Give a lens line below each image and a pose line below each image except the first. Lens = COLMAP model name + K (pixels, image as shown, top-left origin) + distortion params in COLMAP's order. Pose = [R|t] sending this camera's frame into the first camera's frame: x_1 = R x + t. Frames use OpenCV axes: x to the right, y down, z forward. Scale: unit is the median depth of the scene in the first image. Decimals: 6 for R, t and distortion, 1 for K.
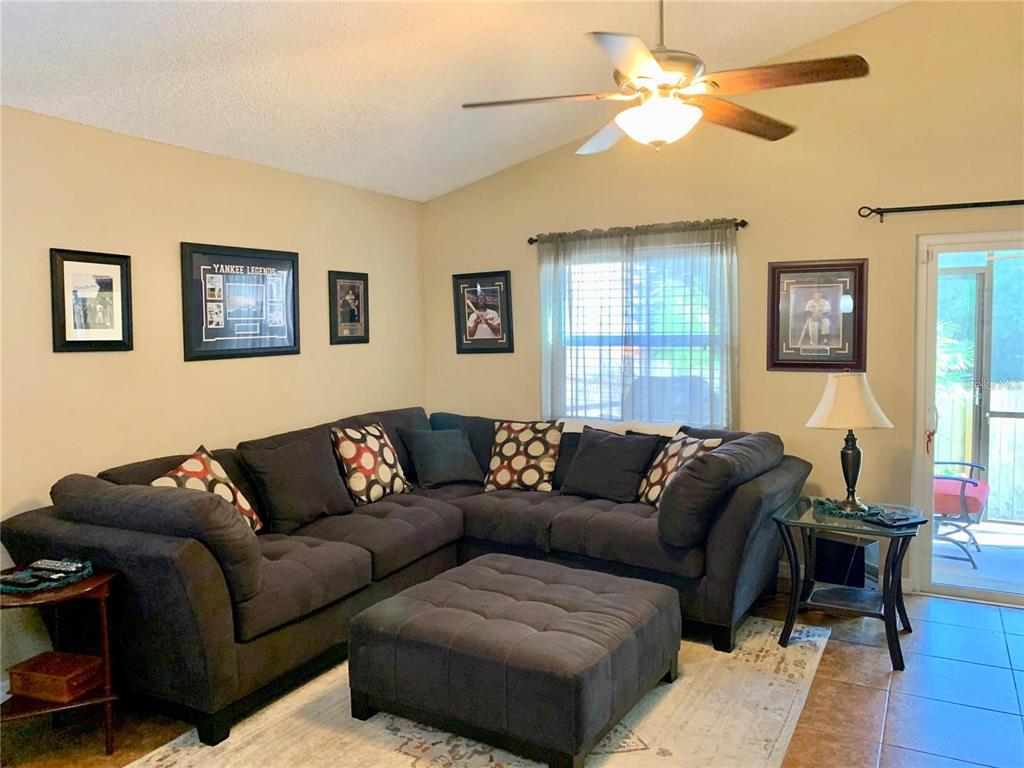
lens RADIAL K [[779.9, 0, 511.0], [0, 779.9, 377.3], [0, 0, 1]] dist [0.030460, -0.043606]
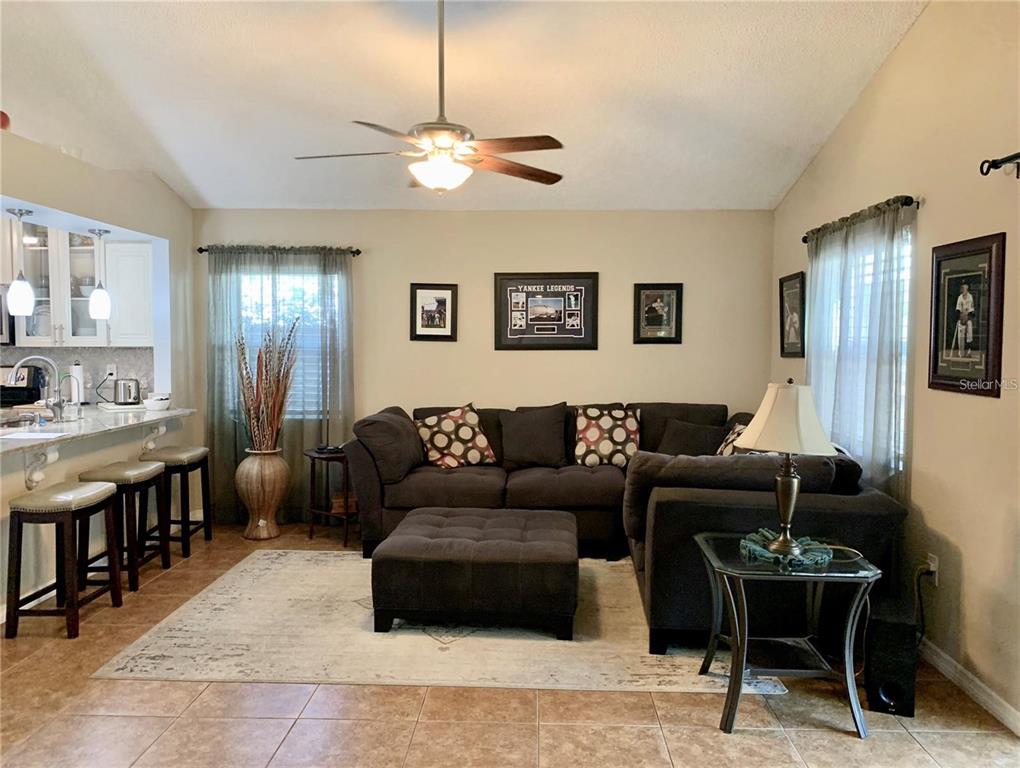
lens RADIAL K [[776.8, 0, 509.0], [0, 776.8, 377.3], [0, 0, 1]] dist [0.030460, -0.043606]
pose [[0.455908, 0.061659, -0.887889, 0.950832], [-0.069301, 0.997028, 0.033654, -0.020213], [0.887325, 0.046188, 0.458826, 0.325704]]
